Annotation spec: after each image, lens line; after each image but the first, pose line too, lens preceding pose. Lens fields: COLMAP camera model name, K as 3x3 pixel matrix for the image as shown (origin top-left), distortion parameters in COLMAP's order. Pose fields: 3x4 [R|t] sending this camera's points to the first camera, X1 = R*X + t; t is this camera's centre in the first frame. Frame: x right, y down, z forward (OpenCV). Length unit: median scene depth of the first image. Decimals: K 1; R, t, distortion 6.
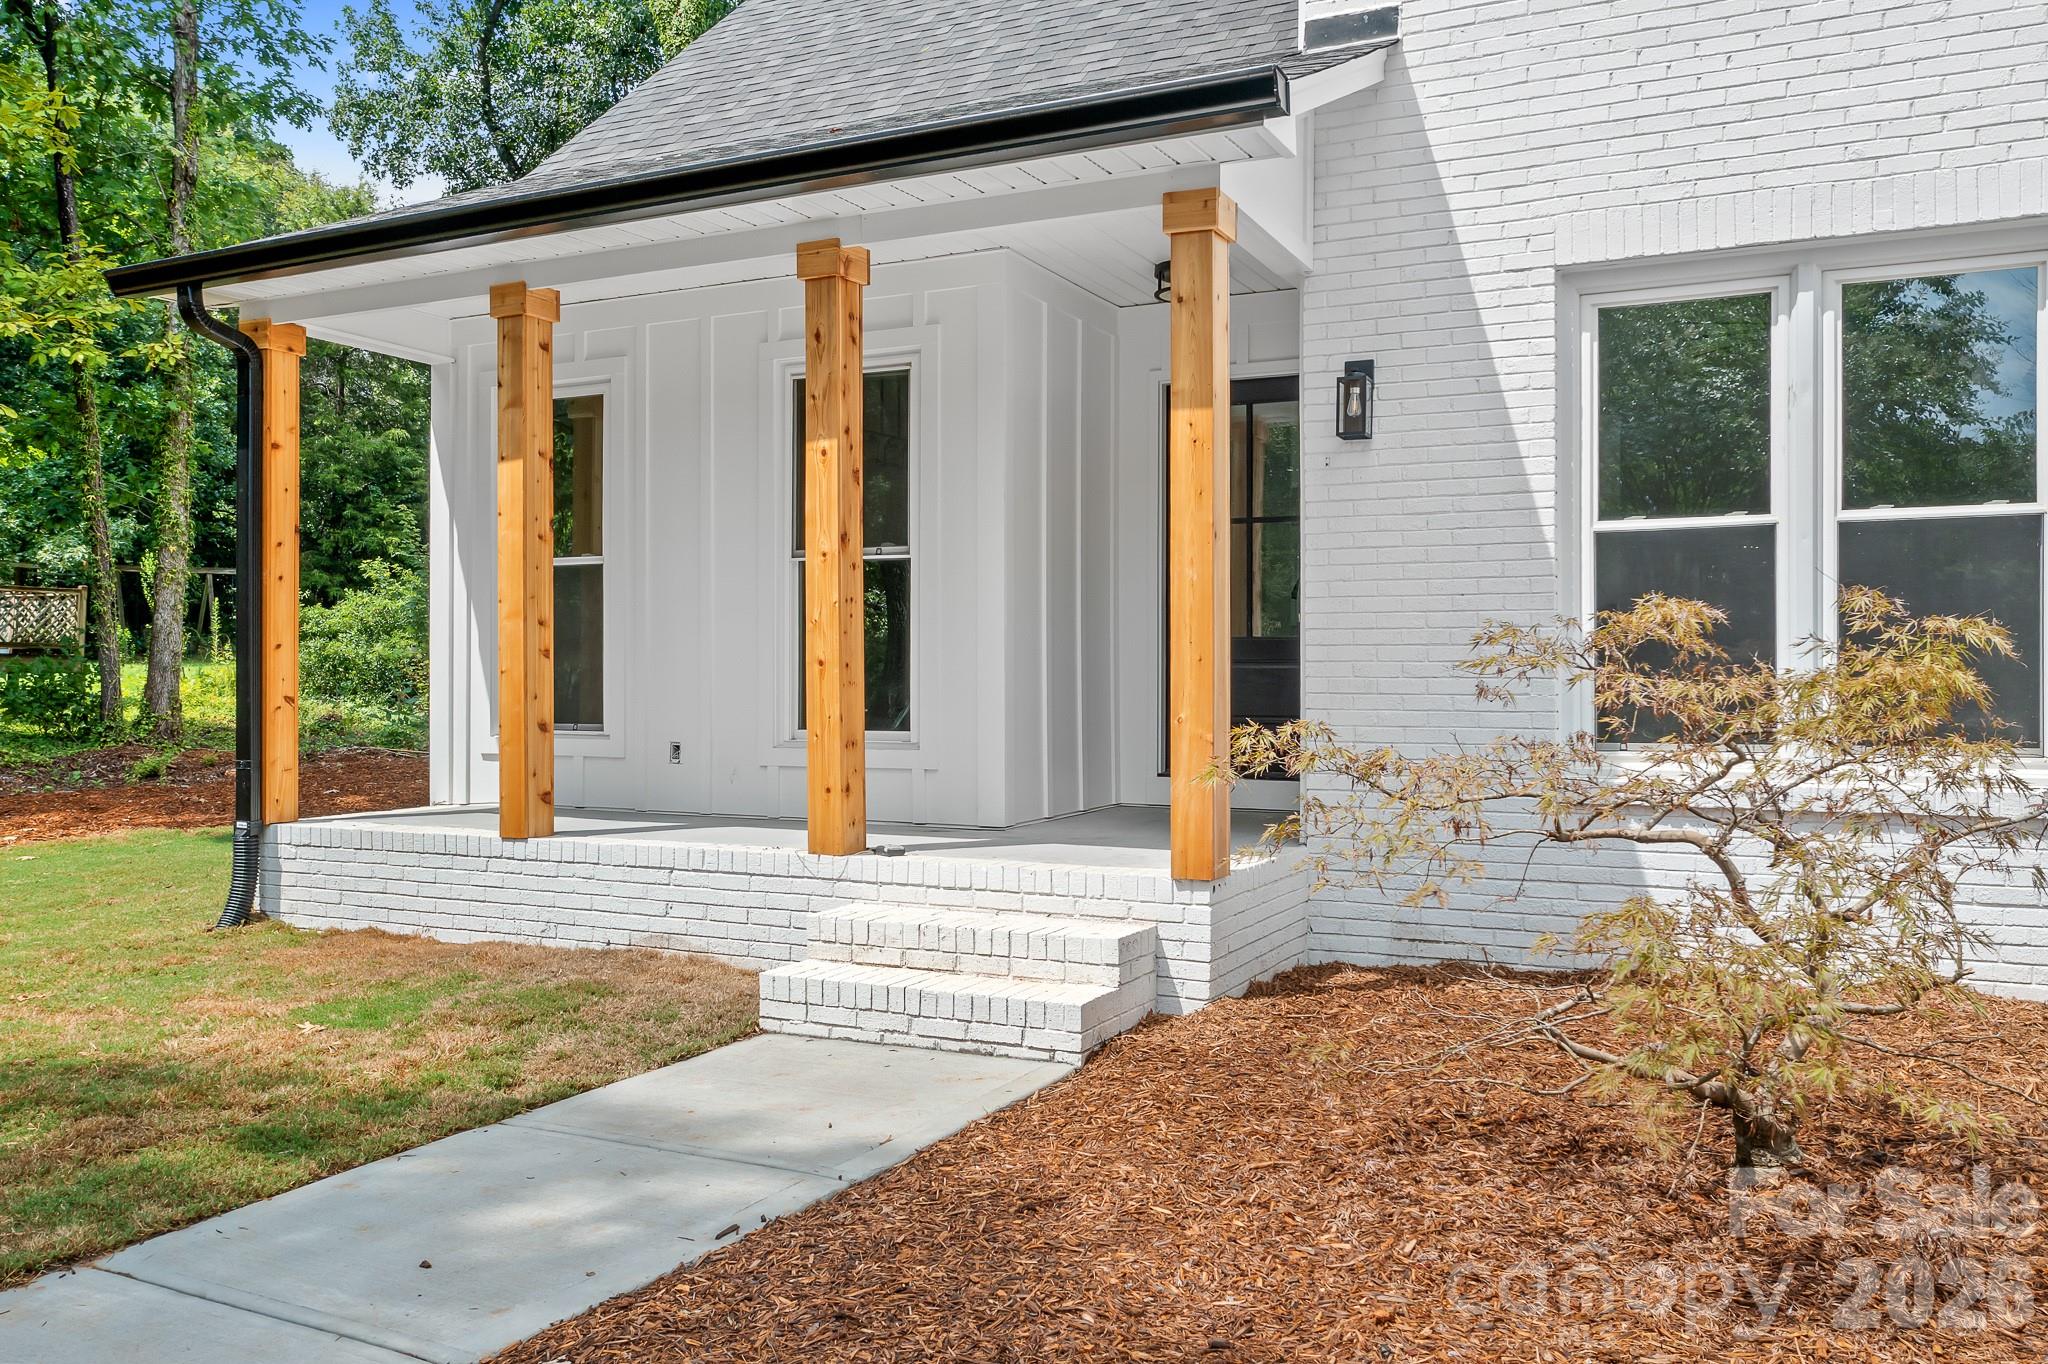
lens RADIAL K [[1638.5, 0, 1026.6], [0, 1638.5, 669.9], [0, 0, 1]] dist [-0.001224, -0.000401]
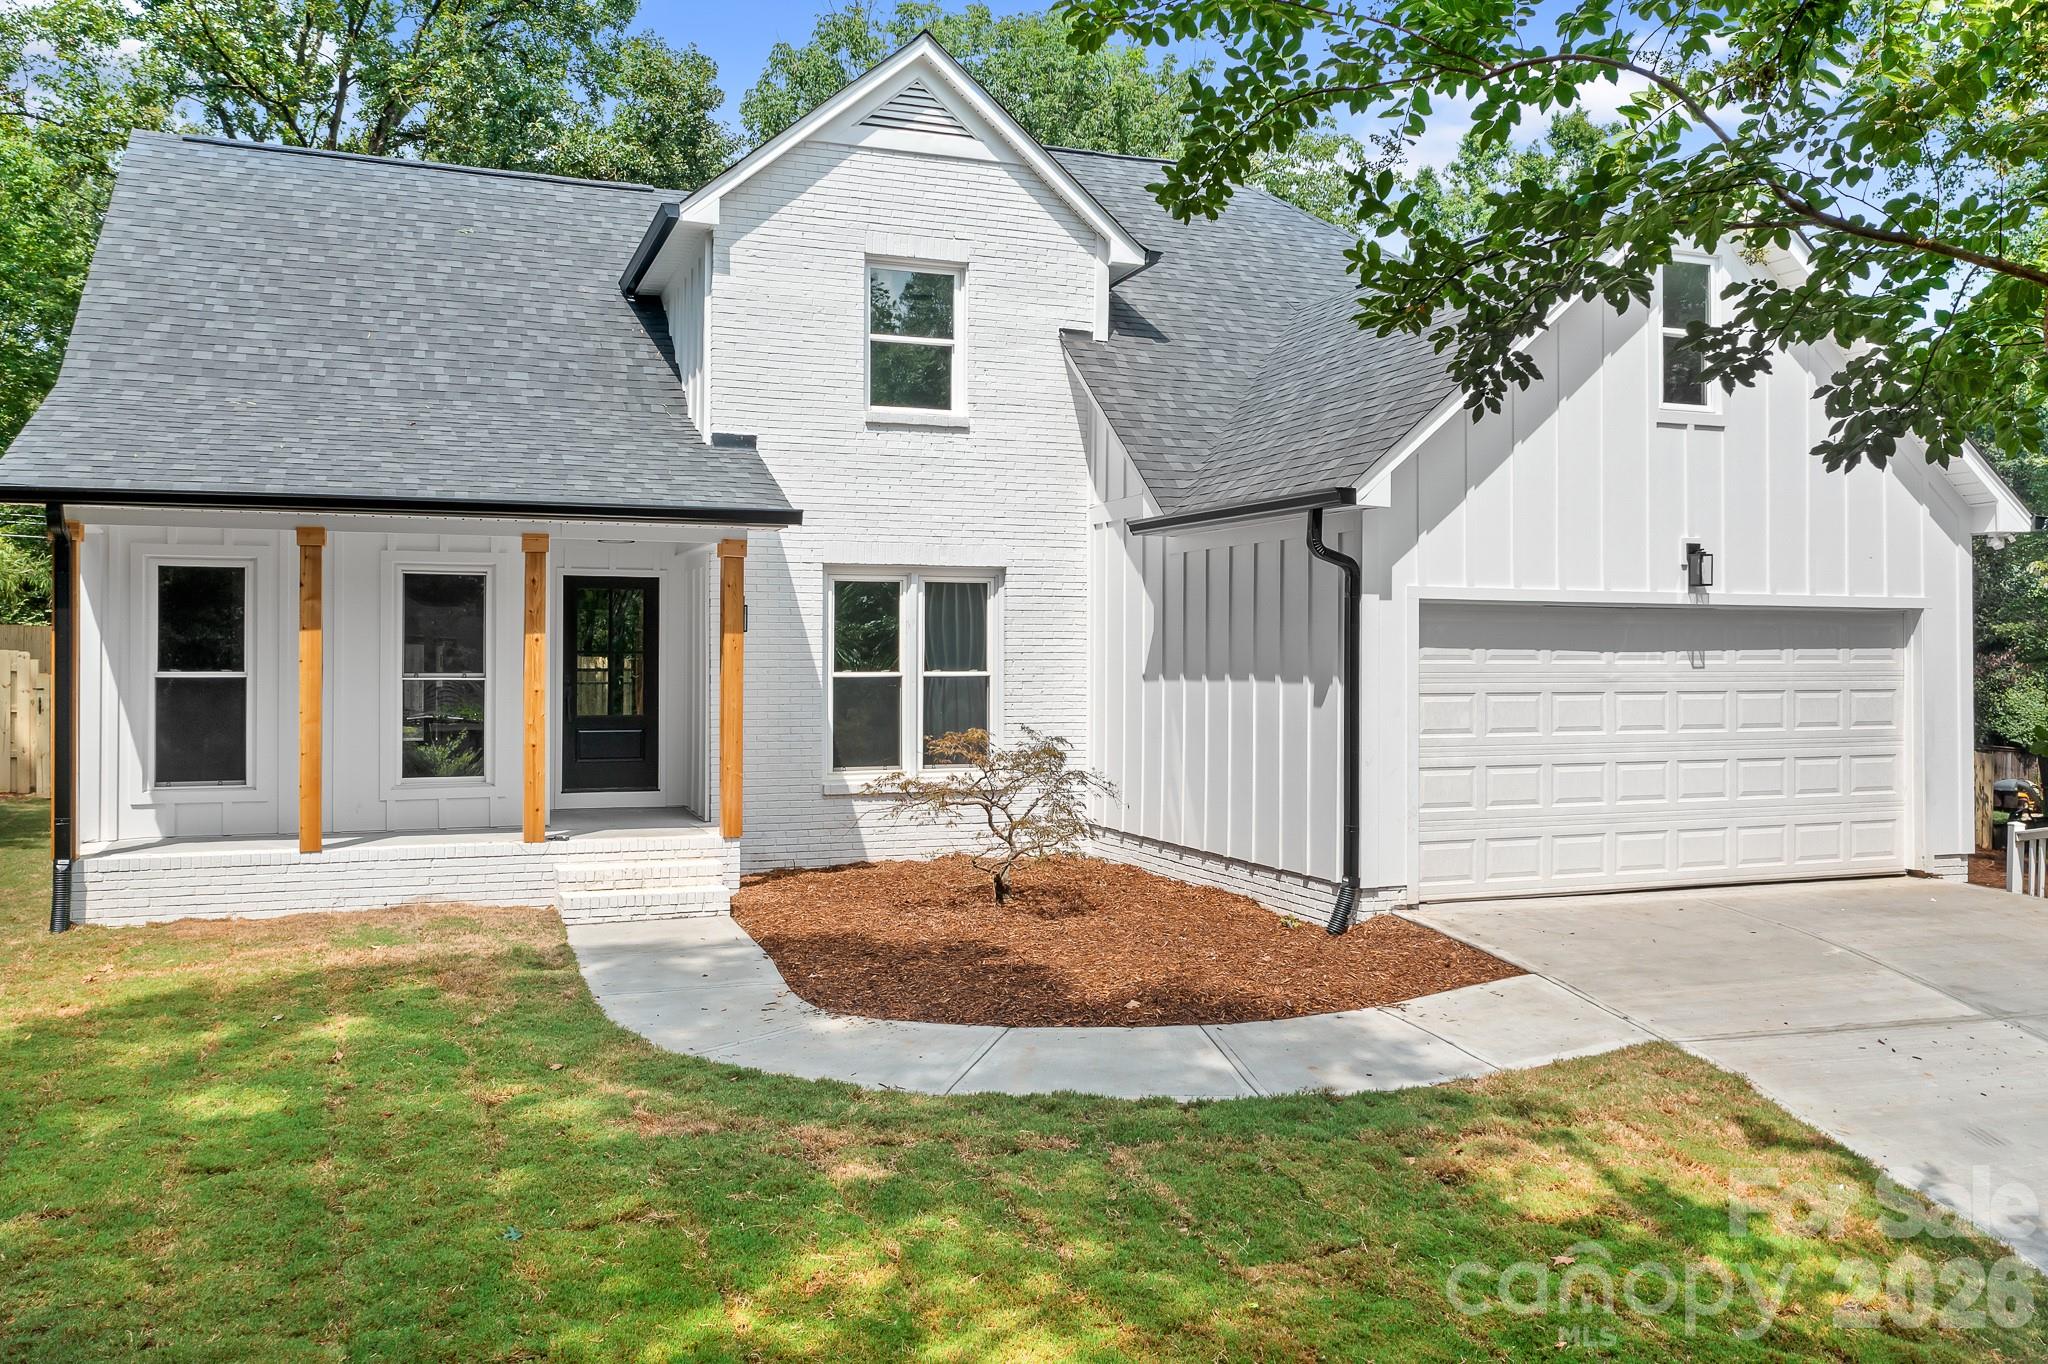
lens RADIAL K [[1638.5, 0, 1026.6], [0, 1638.5, 669.9], [0, 0, 1]] dist [-0.001224, -0.000401]
pose [[0.675631, -0.002410, 0.737236, -1.132752], [-0.005366, 0.999952, 0.008186, -0.110424], [-0.737221, -0.009487, 0.675585, -0.739136]]
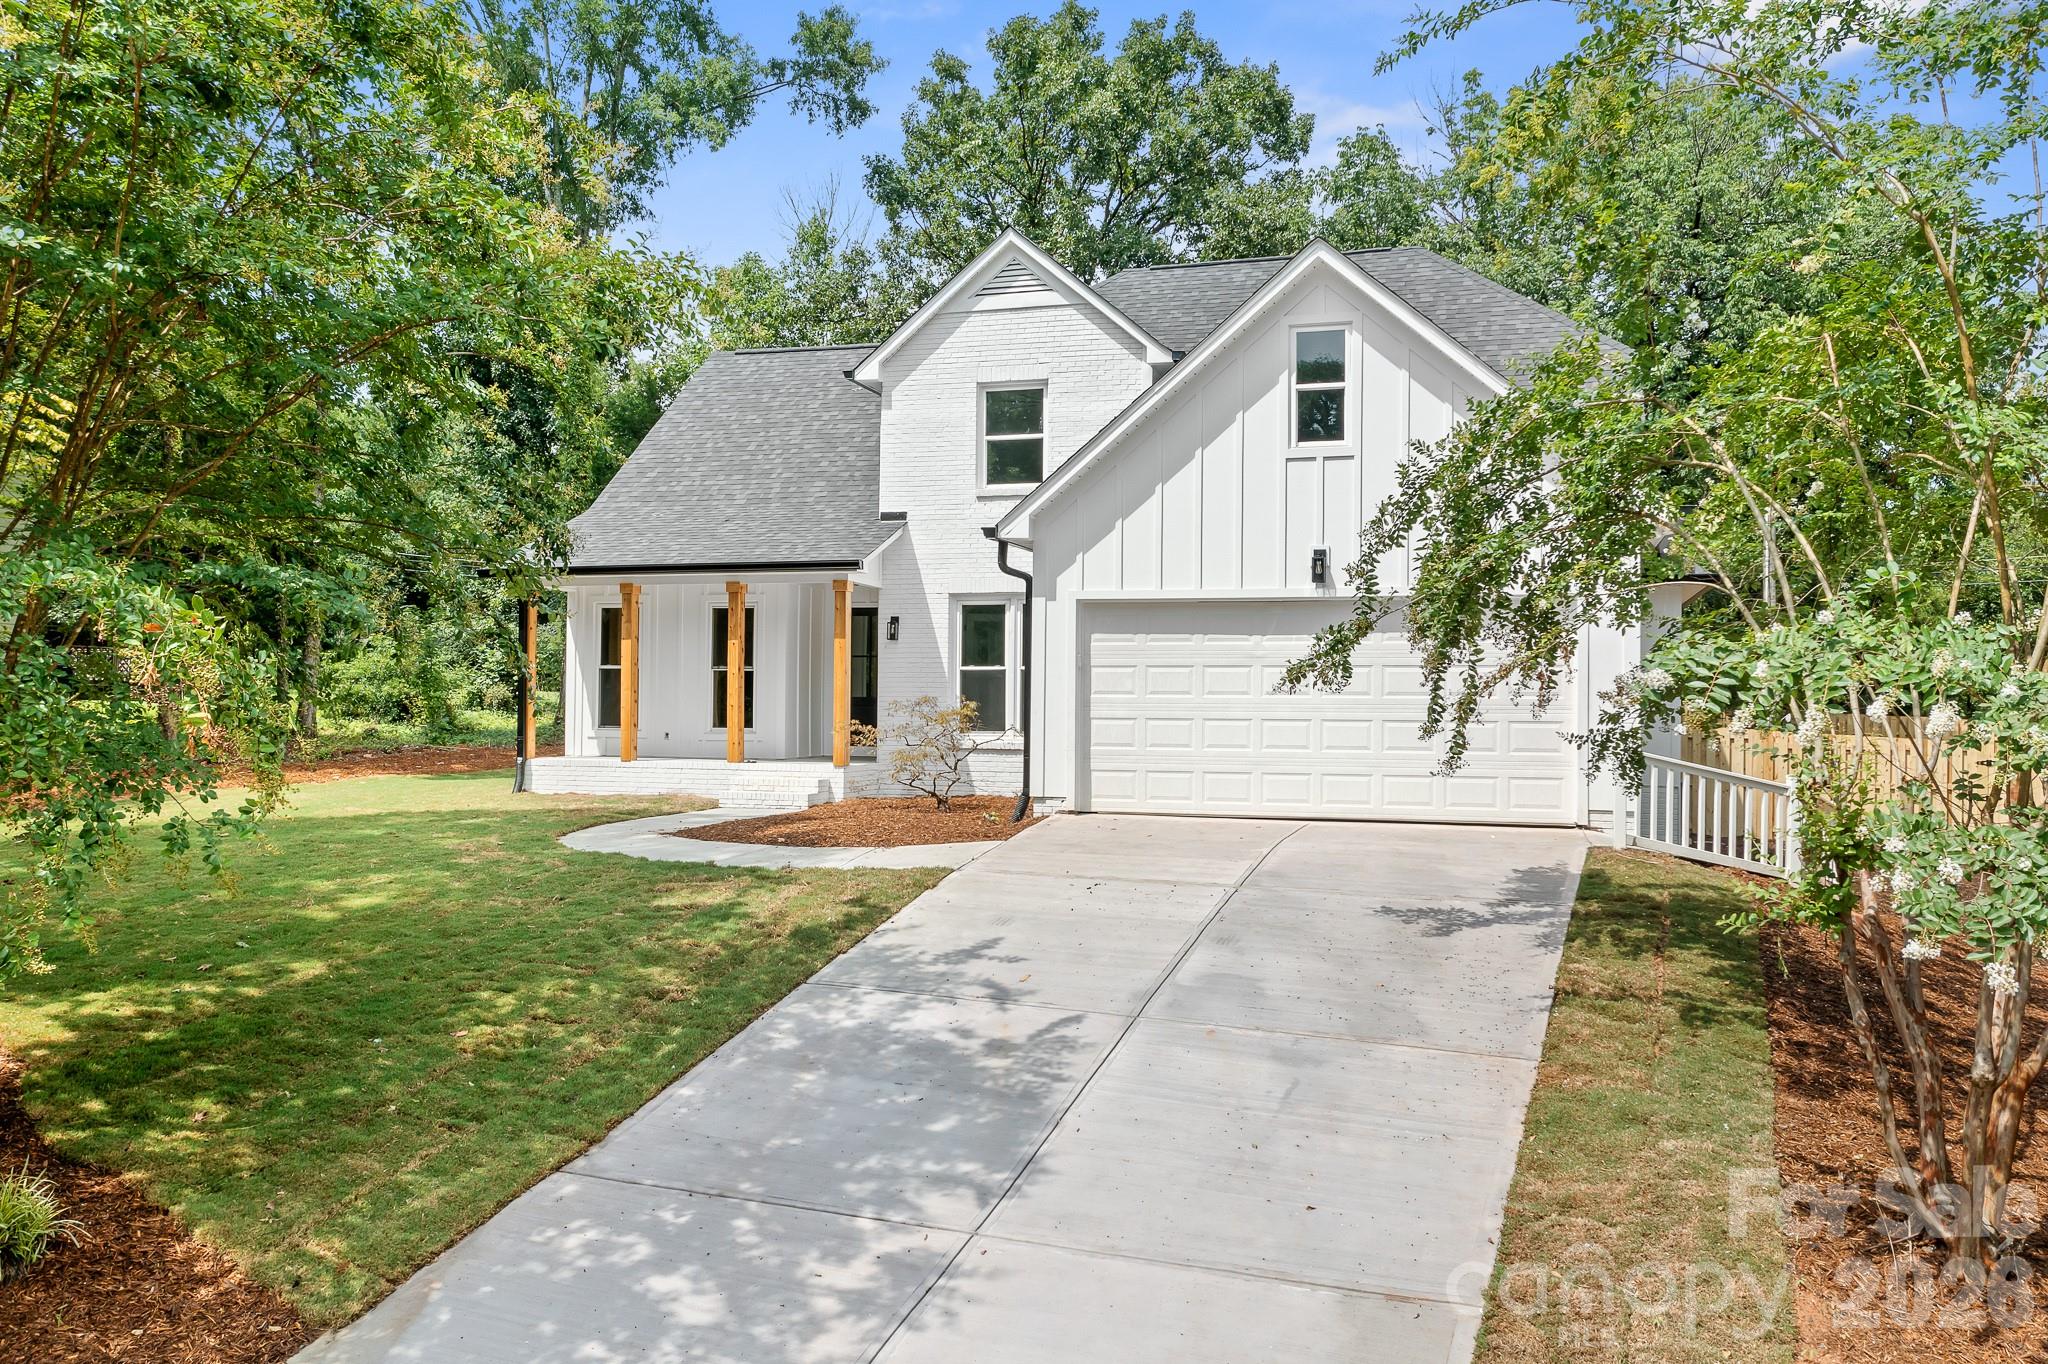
lens RADIAL K [[1643.1, 0, 1024.0], [0, 1643.1, 682.0], [0, 0, 1]] dist [-0.009306, -0.001037]
pose [[0.988243, 0.011275, 0.152475, -0.045653], [-0.009454, 0.999875, -0.012663, -0.015529], [-0.152598, 0.011073, 0.988226, -2.329459]]
